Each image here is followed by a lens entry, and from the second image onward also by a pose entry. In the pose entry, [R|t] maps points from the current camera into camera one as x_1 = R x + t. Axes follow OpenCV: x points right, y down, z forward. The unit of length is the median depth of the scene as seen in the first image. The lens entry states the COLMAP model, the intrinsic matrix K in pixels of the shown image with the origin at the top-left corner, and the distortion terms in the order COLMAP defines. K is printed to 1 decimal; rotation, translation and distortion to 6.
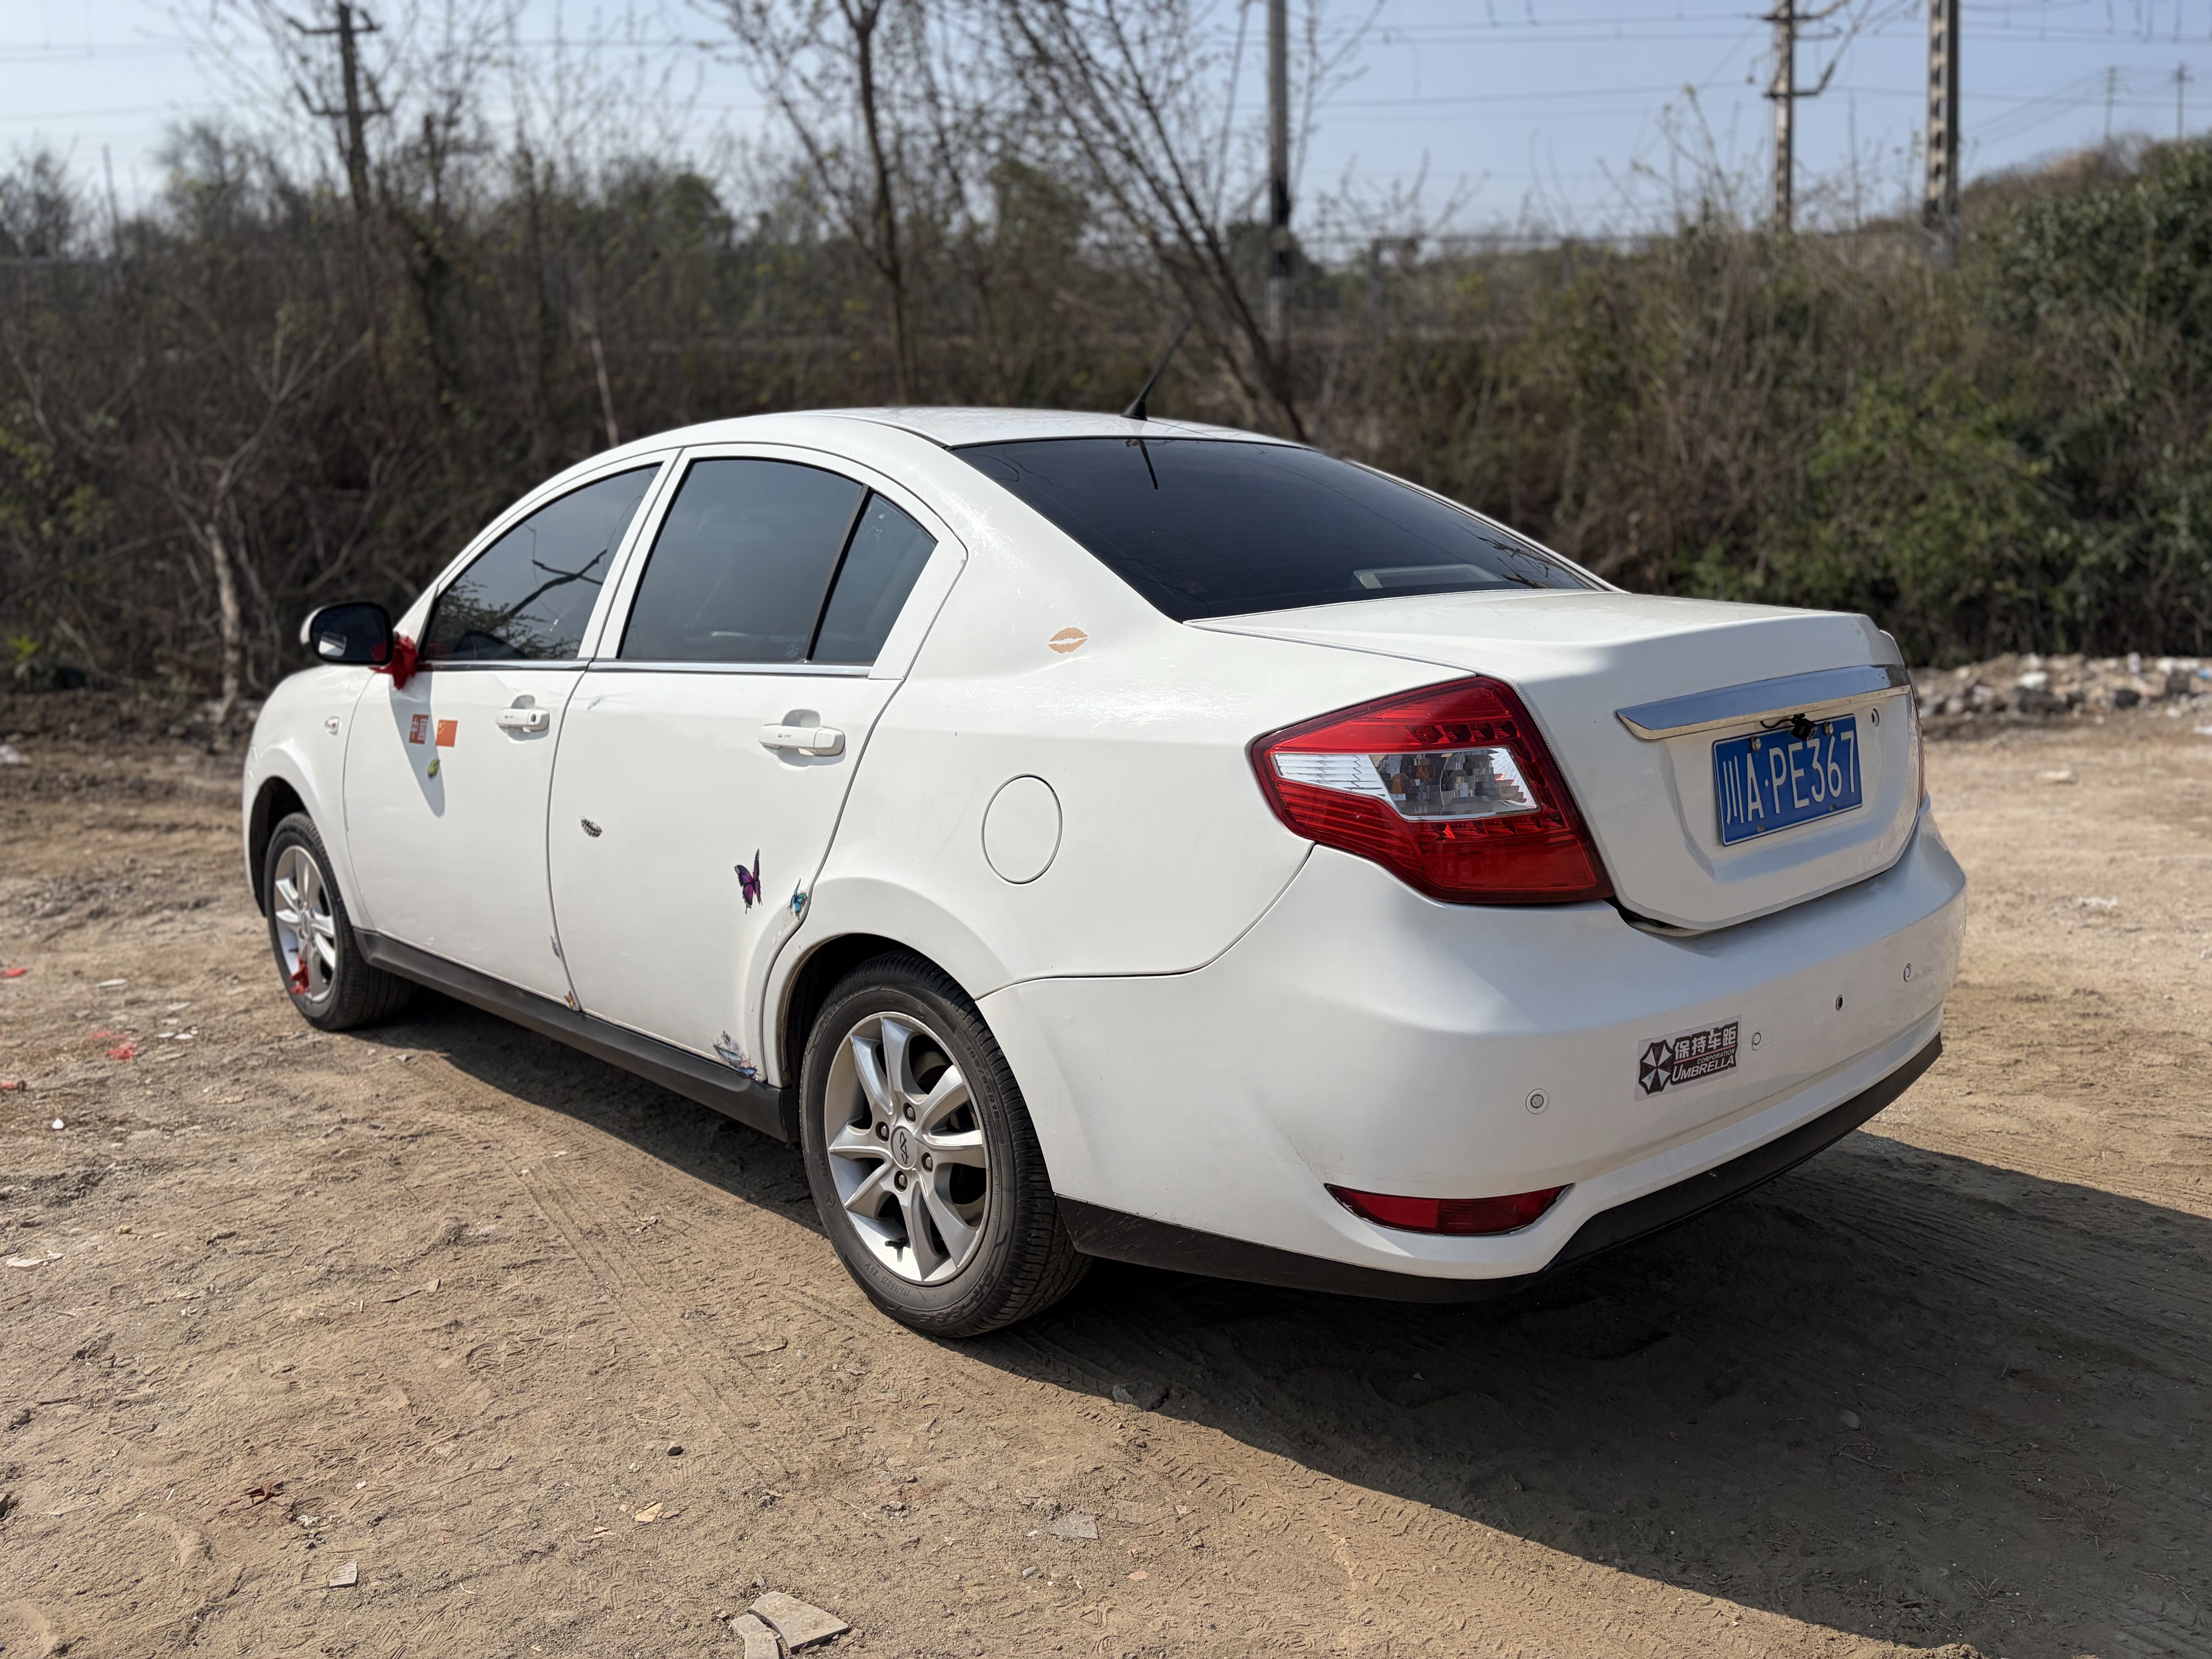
lens RADIAL K [[1710.2, 0, 1138.4], [0, 1710.2, 832.1], [0, 0, 1]] dist [0.020195, -0.007607]
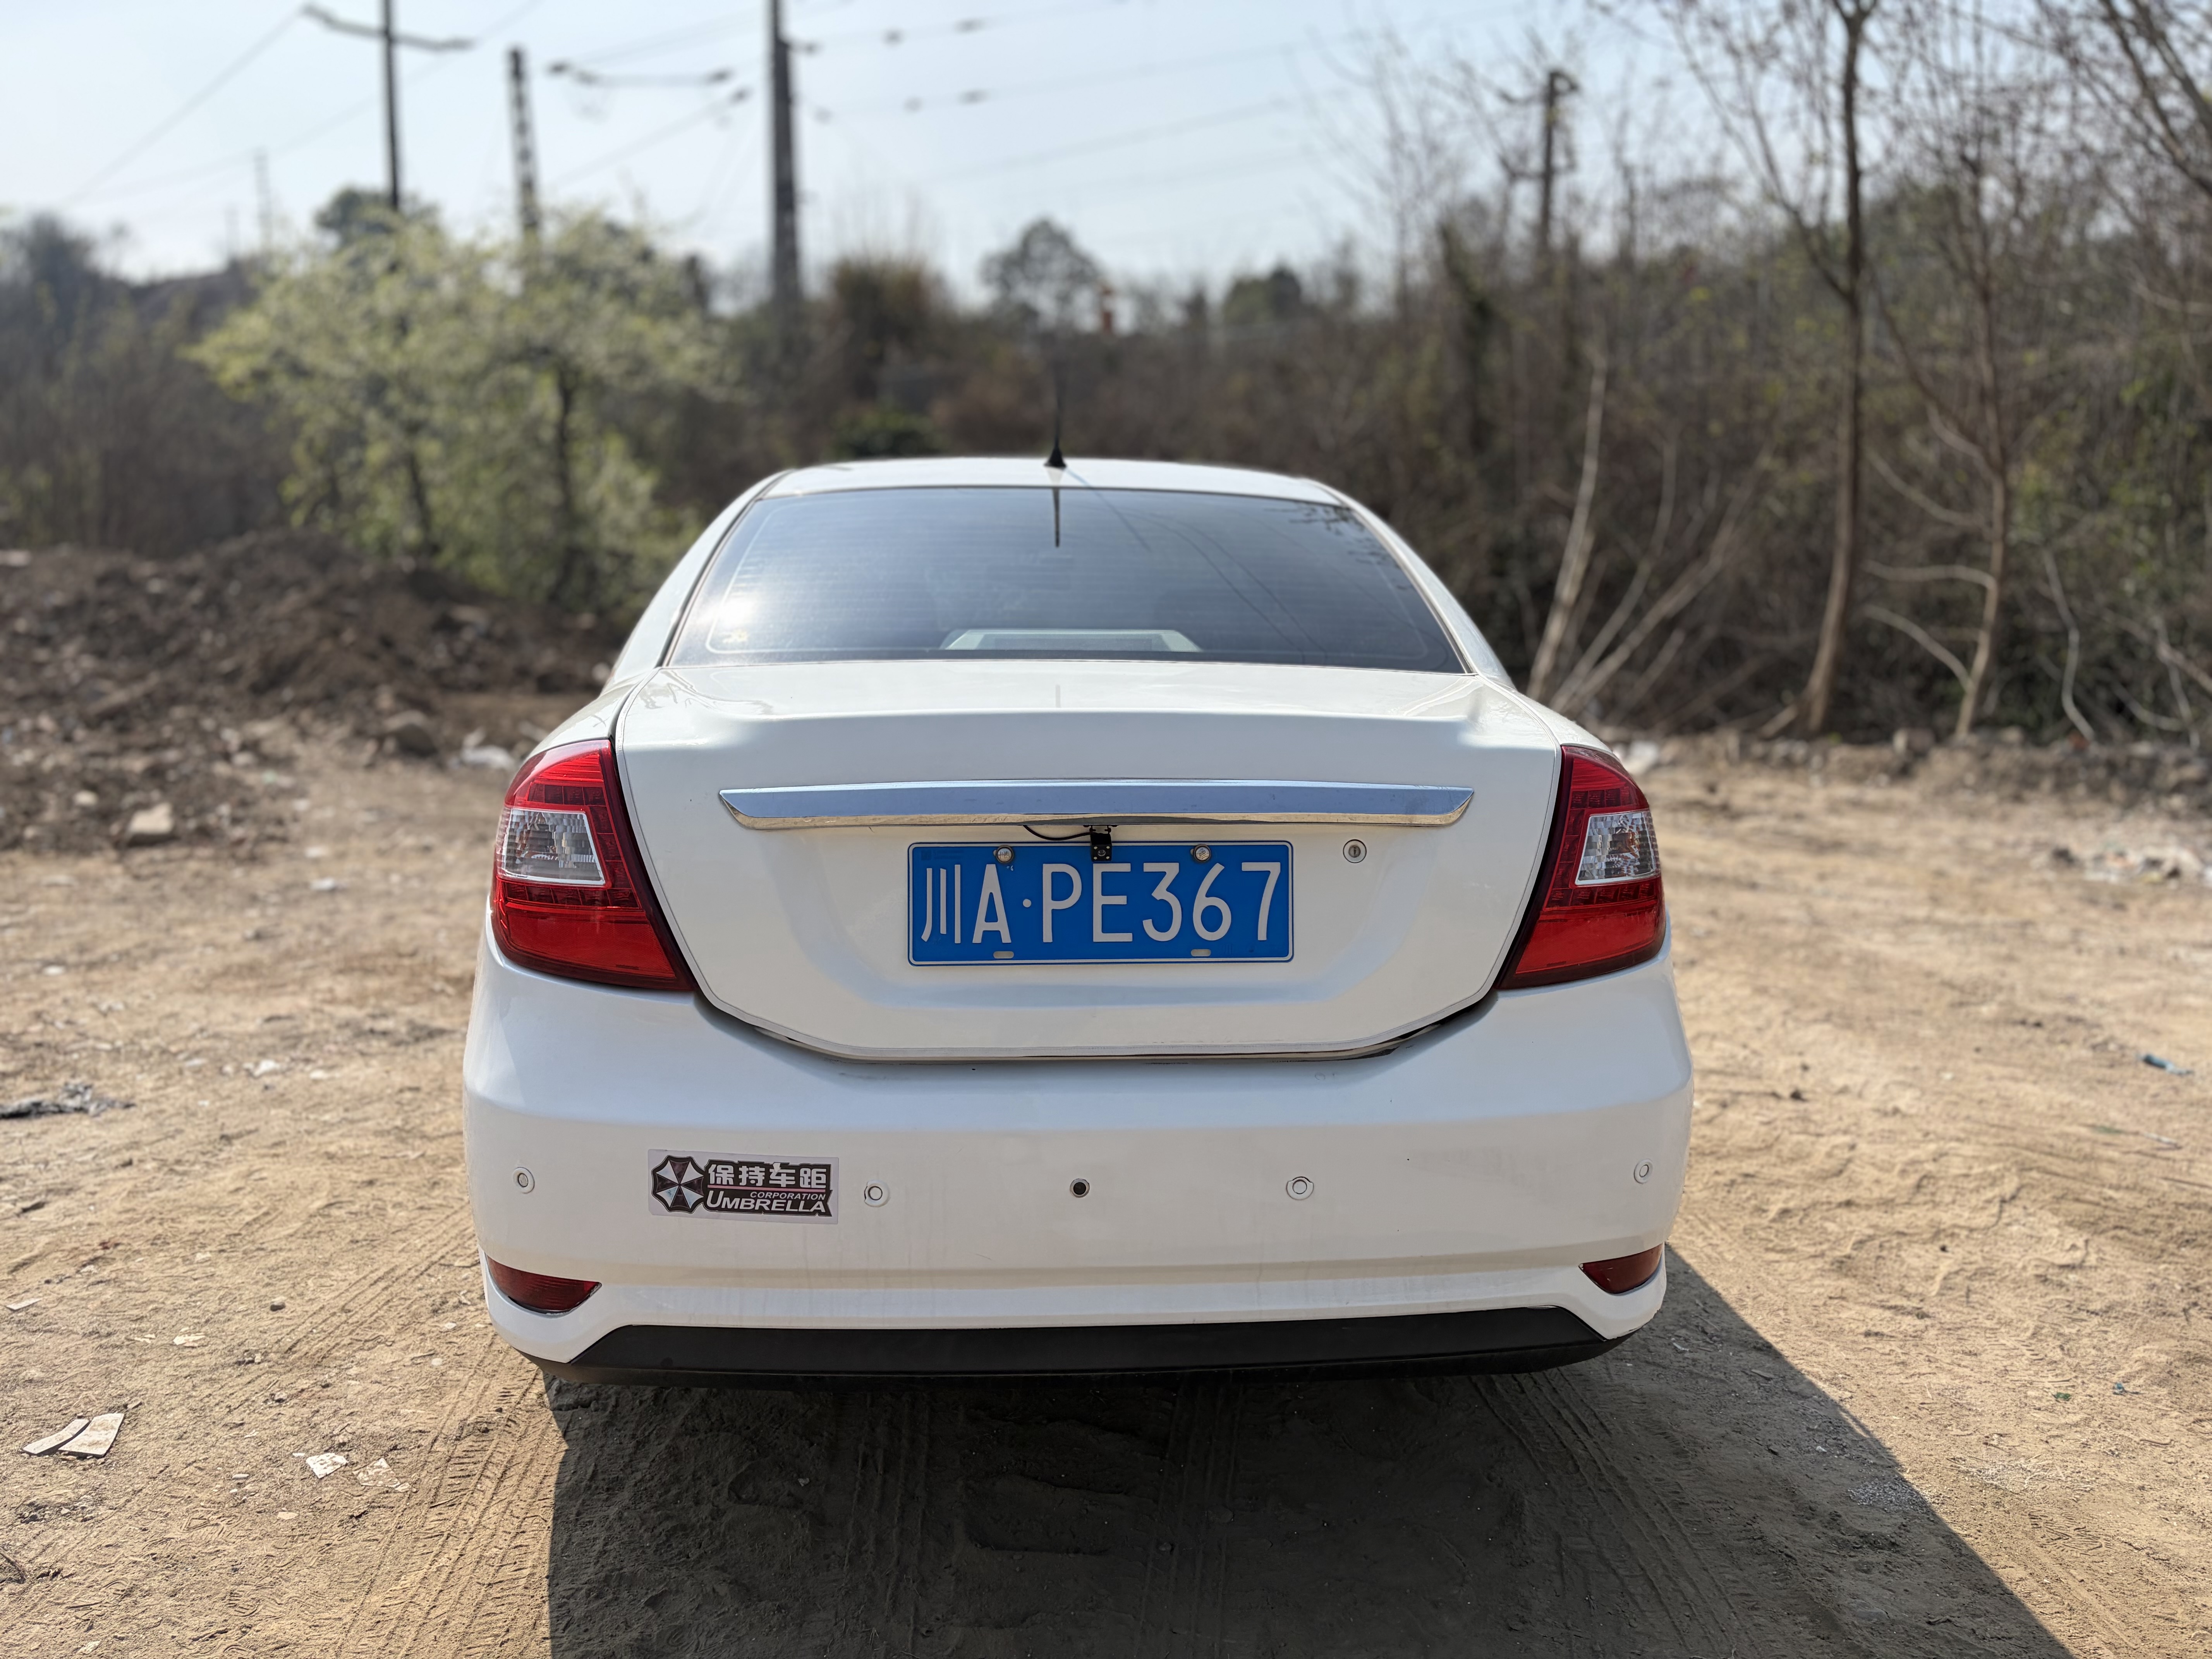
lens RADIAL K [[1699.5, 0, 1111.8], [0, 1699.5, 820.6], [0, 0, 1]] dist [0.044557, -0.065990]
pose [[0.768882, 0.113818, -0.629178, 0.783037], [-0.128619, 0.991446, 0.022174, -0.078791], [0.626320, 0.063875, 0.776944, 0.327993]]
